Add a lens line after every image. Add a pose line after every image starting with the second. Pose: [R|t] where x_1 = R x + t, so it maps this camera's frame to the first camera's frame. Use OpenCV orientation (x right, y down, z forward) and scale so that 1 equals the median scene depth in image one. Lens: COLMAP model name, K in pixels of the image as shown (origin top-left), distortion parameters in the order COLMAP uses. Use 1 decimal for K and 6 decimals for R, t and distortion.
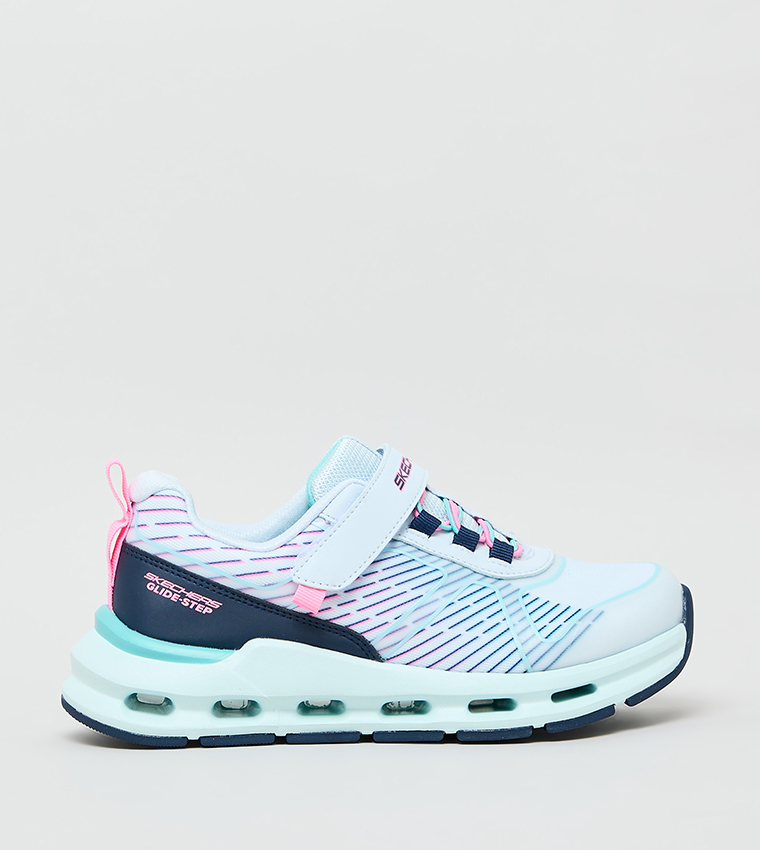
lens RADIAL K [[2621.8, 0, 380.0], [0, 2621.8, 425.0], [0, 0, 1]] dist [0.079748, 0.496069]
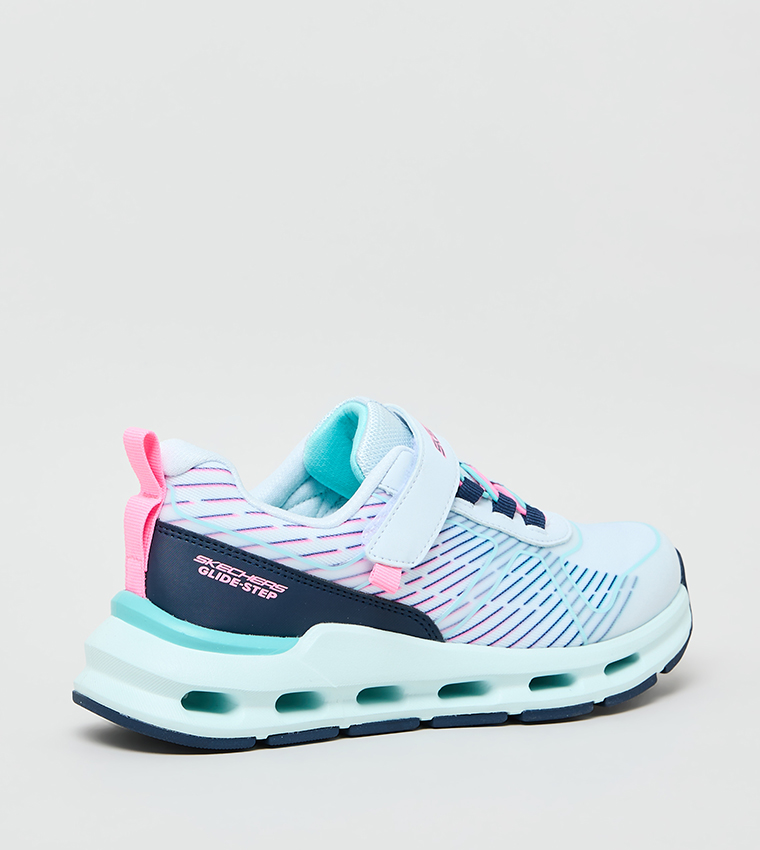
lens RADIAL K [[2621.8, 0, 380.0], [0, 2621.8, 425.0], [0, 0, 1]] dist [0.079748, 0.496069]
pose [[0.912929, -0.018498, 0.407698, -0.396601], [-0.000398, 0.998931, 0.046214, -0.029283], [-0.408117, -0.042352, 0.911947, 0.165464]]
